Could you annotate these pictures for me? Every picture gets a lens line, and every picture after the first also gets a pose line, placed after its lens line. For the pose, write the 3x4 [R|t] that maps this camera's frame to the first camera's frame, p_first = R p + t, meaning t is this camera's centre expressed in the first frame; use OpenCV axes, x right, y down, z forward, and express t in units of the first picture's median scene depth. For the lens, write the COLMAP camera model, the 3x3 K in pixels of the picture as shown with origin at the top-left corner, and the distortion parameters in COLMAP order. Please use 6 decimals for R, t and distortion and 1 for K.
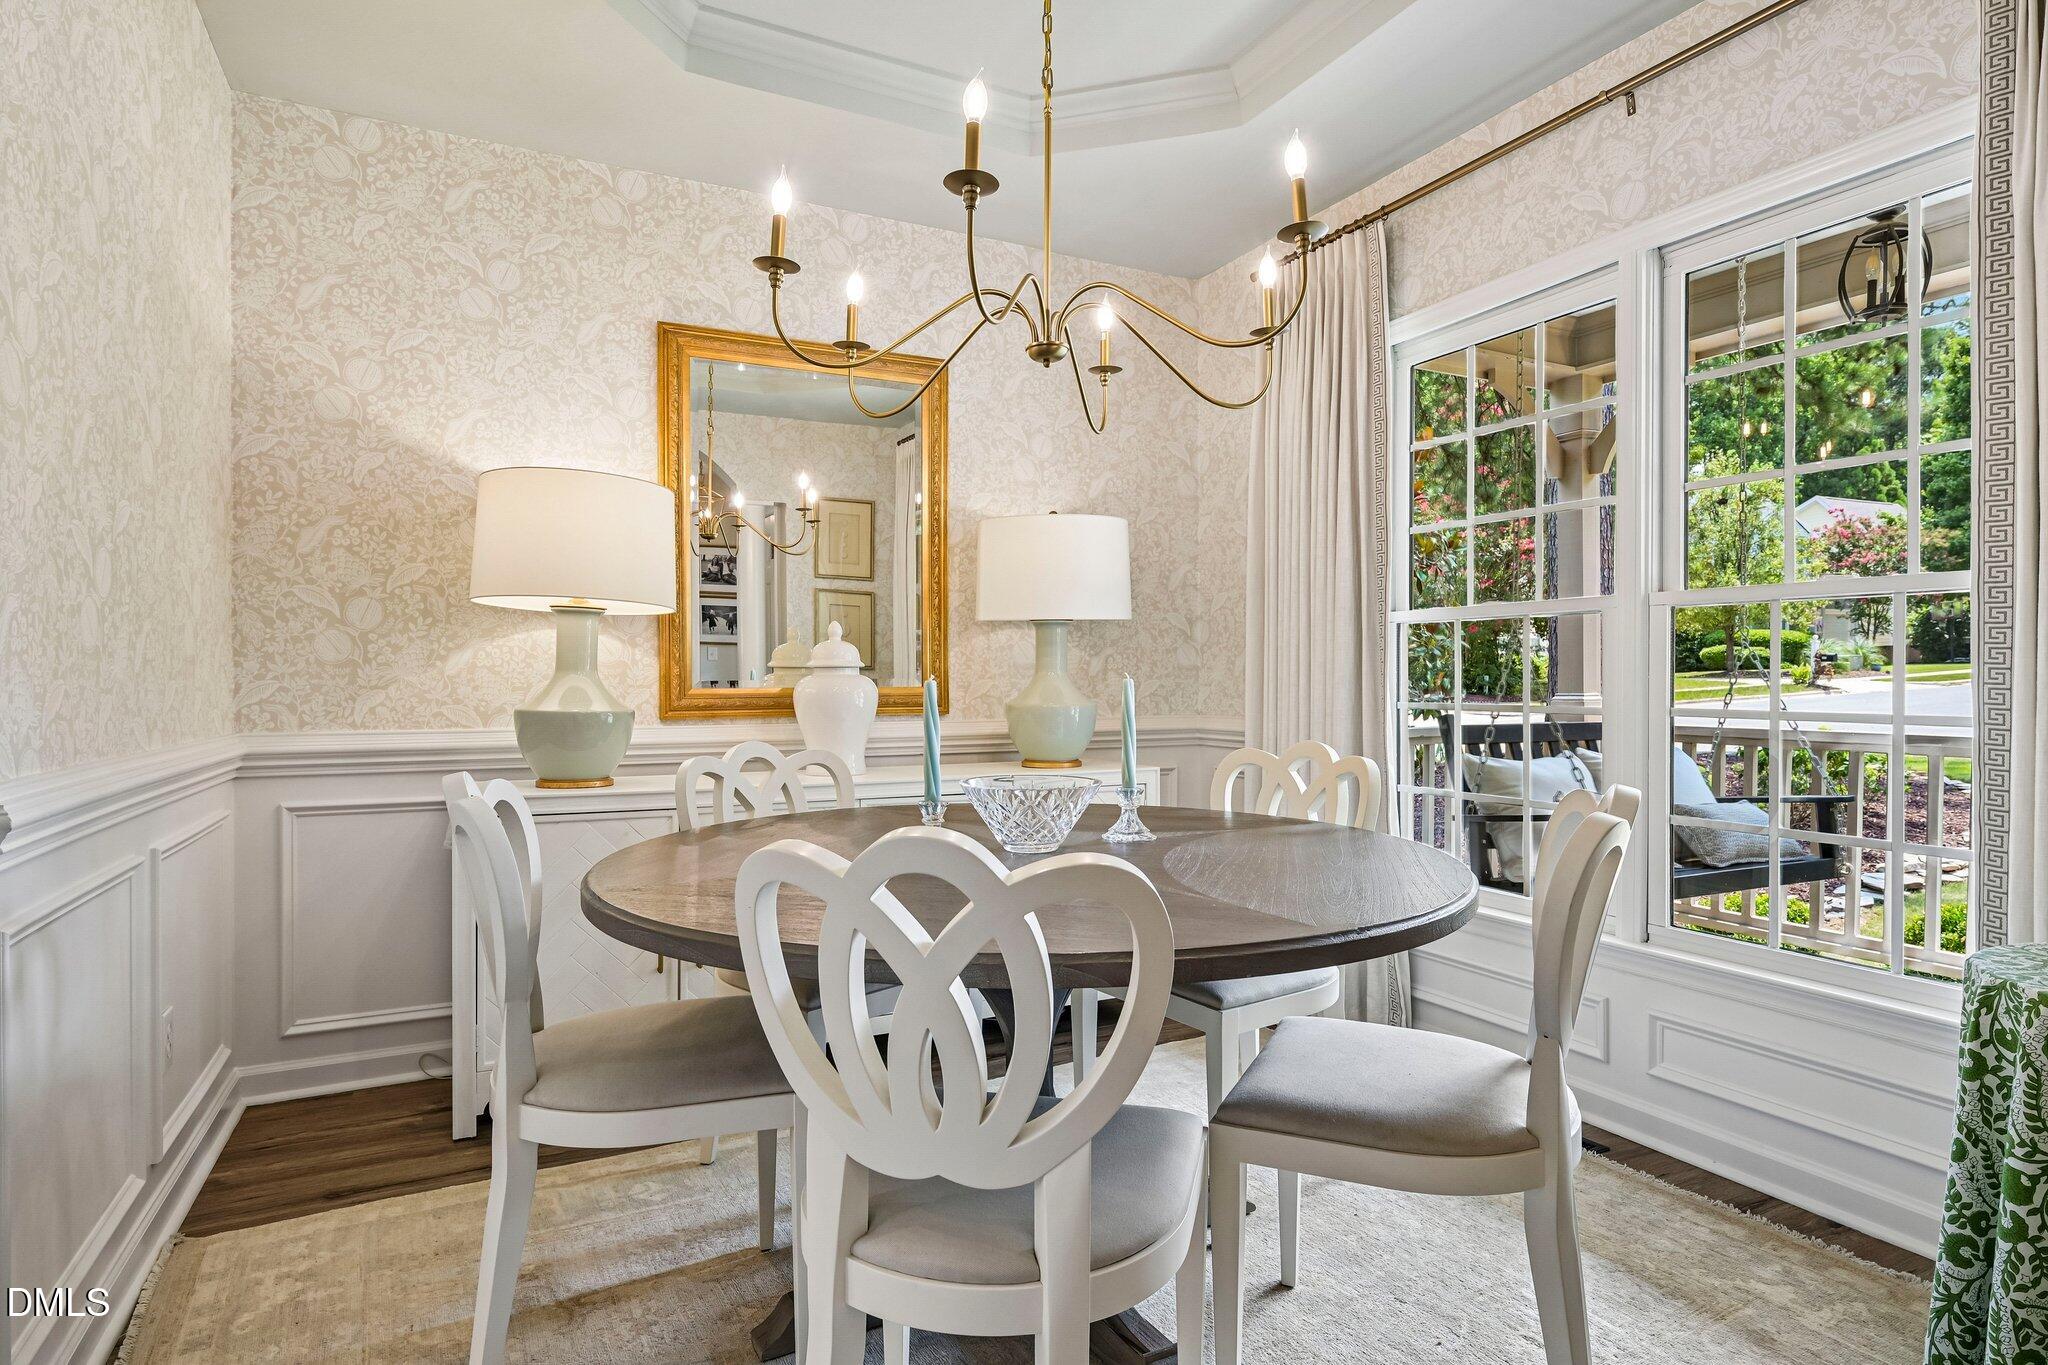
lens RADIAL K [[1119.0, 0, 1021.7], [0, 1119.0, 680.2], [0, 0, 1]] dist [-0.003412, -0.001006]
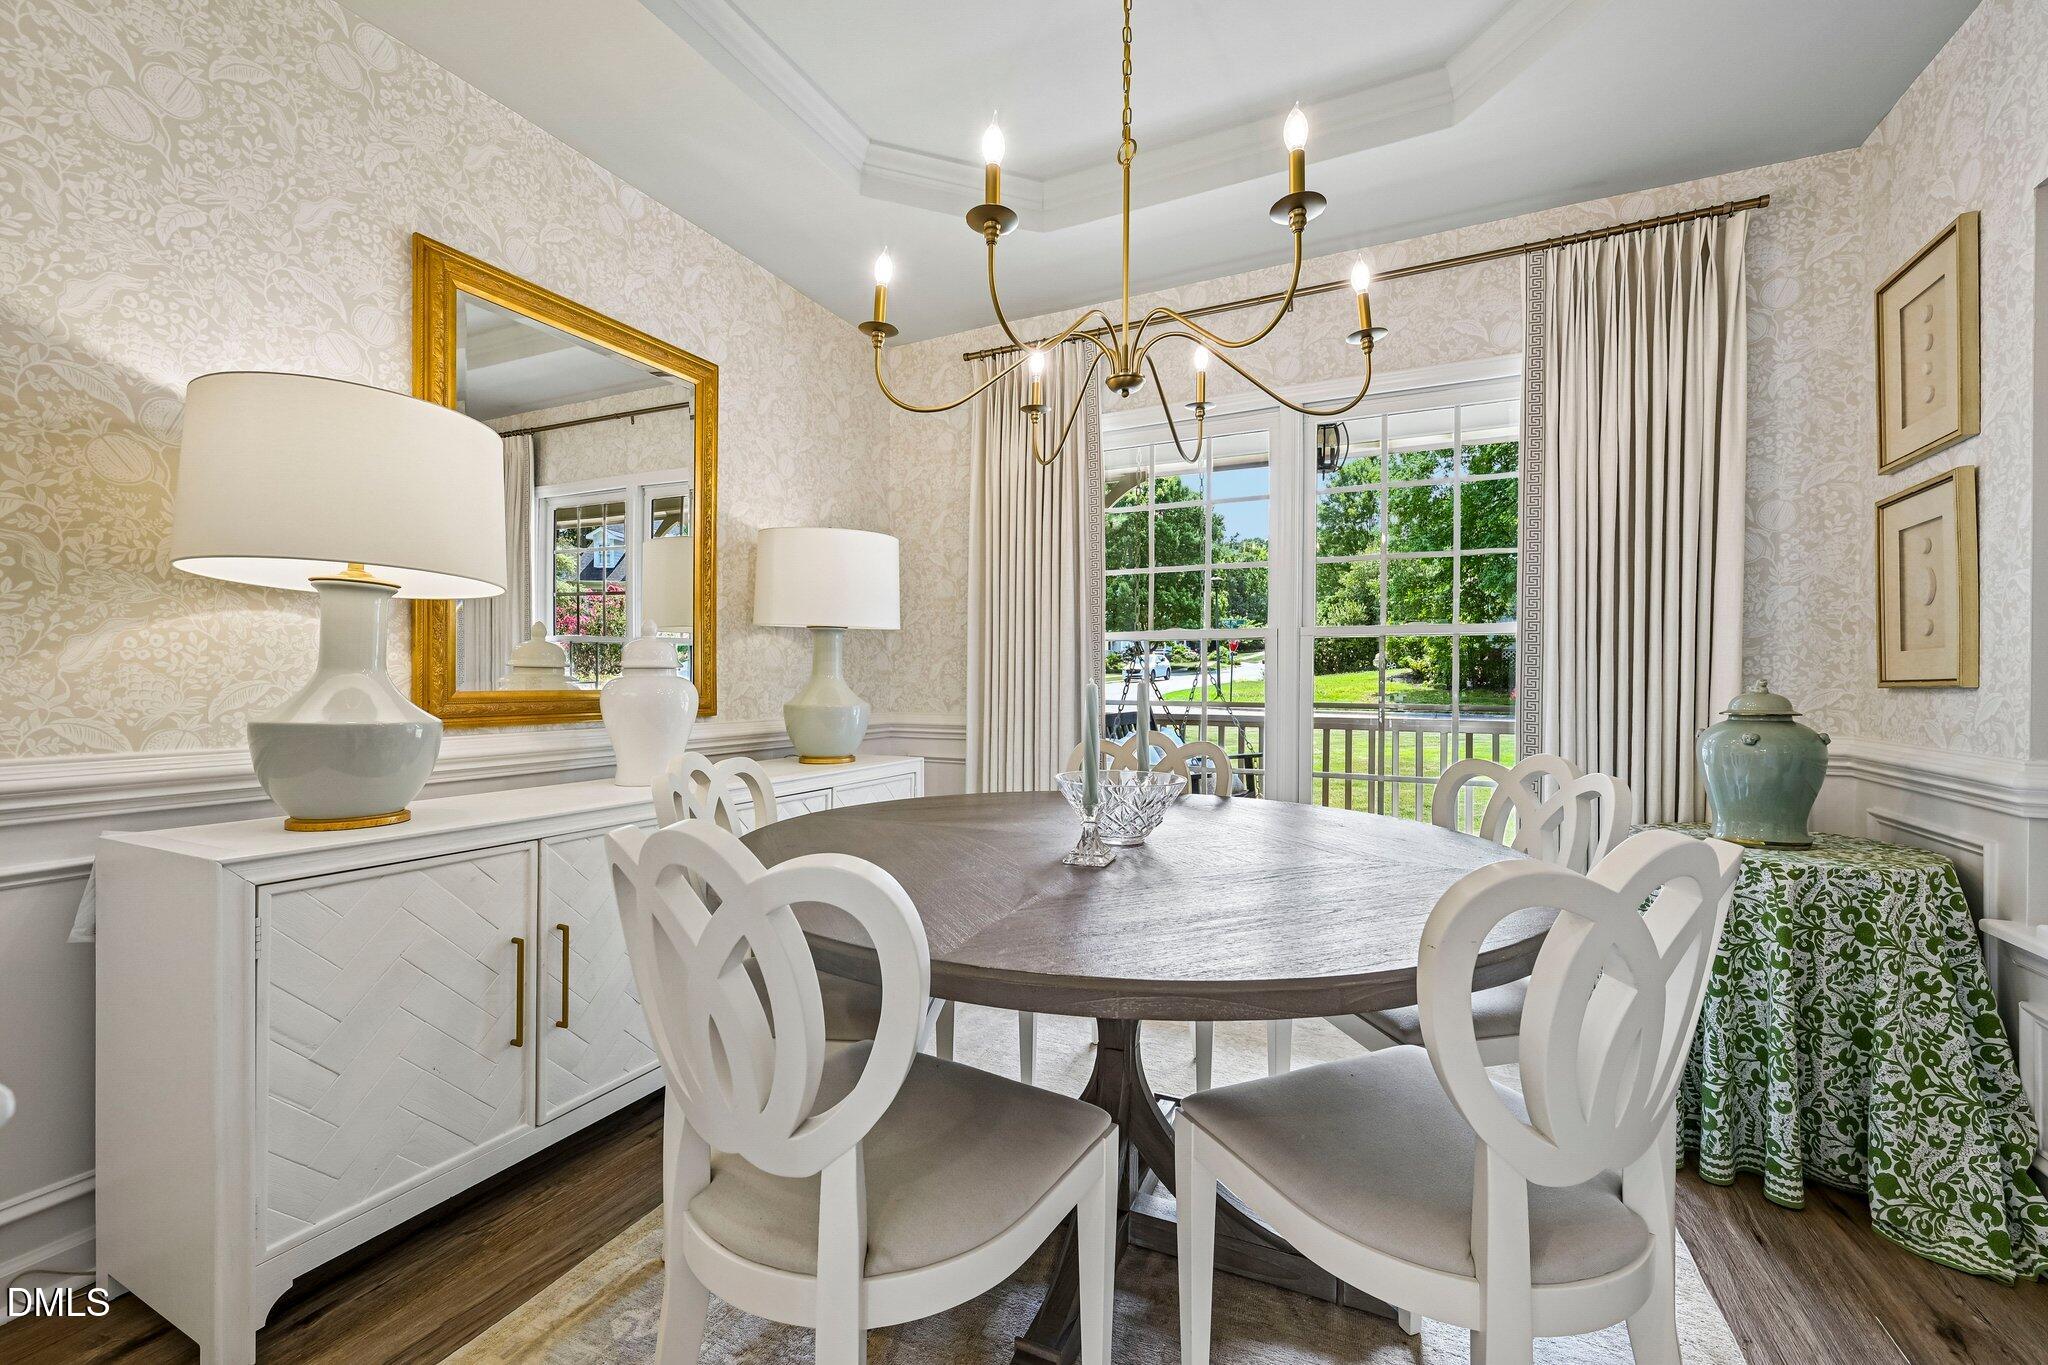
lens RADIAL K [[837.9, 0, 1024.0], [0, 837.9, 682.5], [0, 0, 1]] dist [-0.000707, -0.000068]
pose [[0.787832, 0.003401, 0.615881, -0.372123], [-0.003880, 0.999992, -0.000558, -0.000539], [-0.615879, -0.001950, 0.787839, 0.275633]]
